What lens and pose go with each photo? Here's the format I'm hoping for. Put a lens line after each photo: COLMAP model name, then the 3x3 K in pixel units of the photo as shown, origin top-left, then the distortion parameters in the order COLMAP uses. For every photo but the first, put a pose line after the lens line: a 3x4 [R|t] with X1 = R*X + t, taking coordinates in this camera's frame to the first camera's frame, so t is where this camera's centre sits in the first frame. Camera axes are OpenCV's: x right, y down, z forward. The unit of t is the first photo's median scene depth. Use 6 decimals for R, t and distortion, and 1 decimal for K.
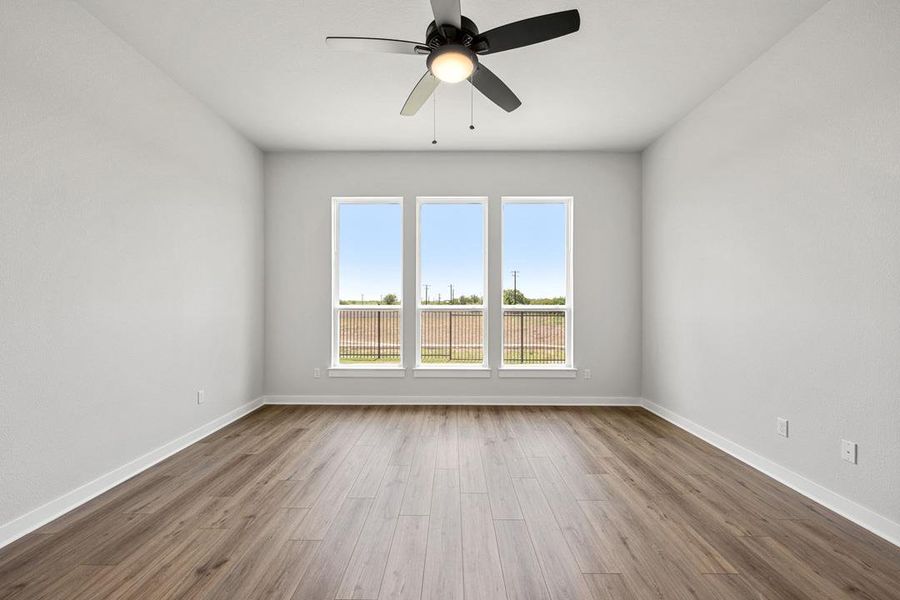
lens RADIAL K [[355.5, 0, 450.8], [0, 355.5, 301.9], [0, 0, 1]] dist [-0.000155, -0.000260]
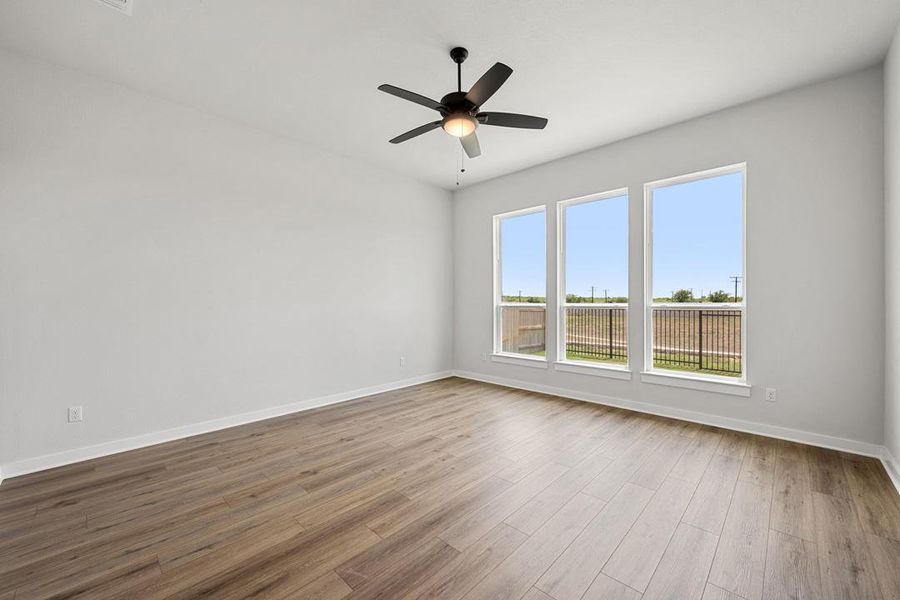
lens RADIAL K [[355.5, 0, 450.8], [0, 355.5, 301.9], [0, 0, 1]] dist [-0.000155, -0.000260]
pose [[0.727506, -0.004667, -0.686086, 0.420897], [0.008577, 0.999961, 0.002292, -0.000107], [0.686048, -0.007552, 0.727517, -0.003190]]
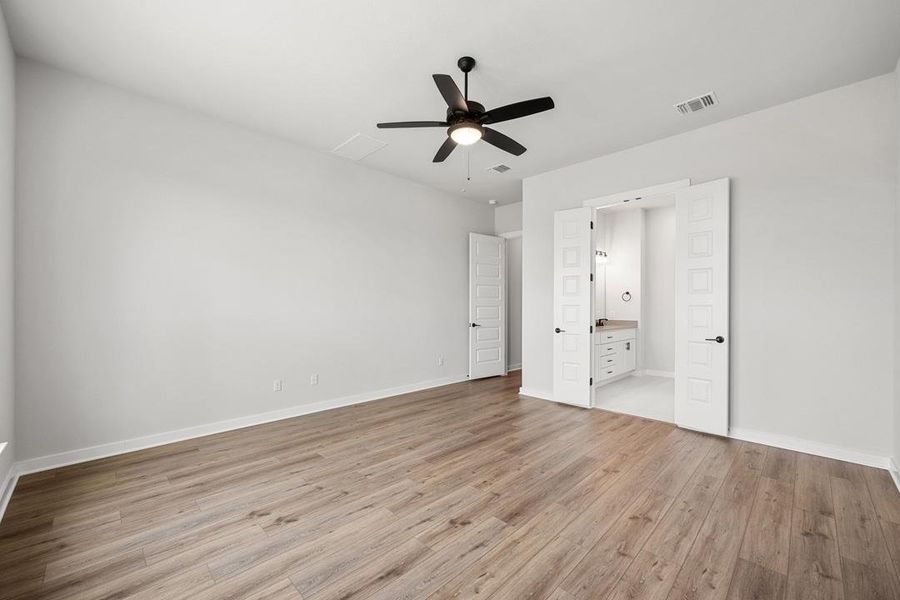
lens RADIAL K [[355.5, 0, 450.8], [0, 355.5, 301.9], [0, 0, 1]] dist [-0.000155, -0.000260]
pose [[-0.711361, 0.005208, 0.702808, -0.427548], [-0.006211, 0.999887, -0.013696, 0.000086], [-0.702799, -0.014108, -0.711248, 0.939396]]
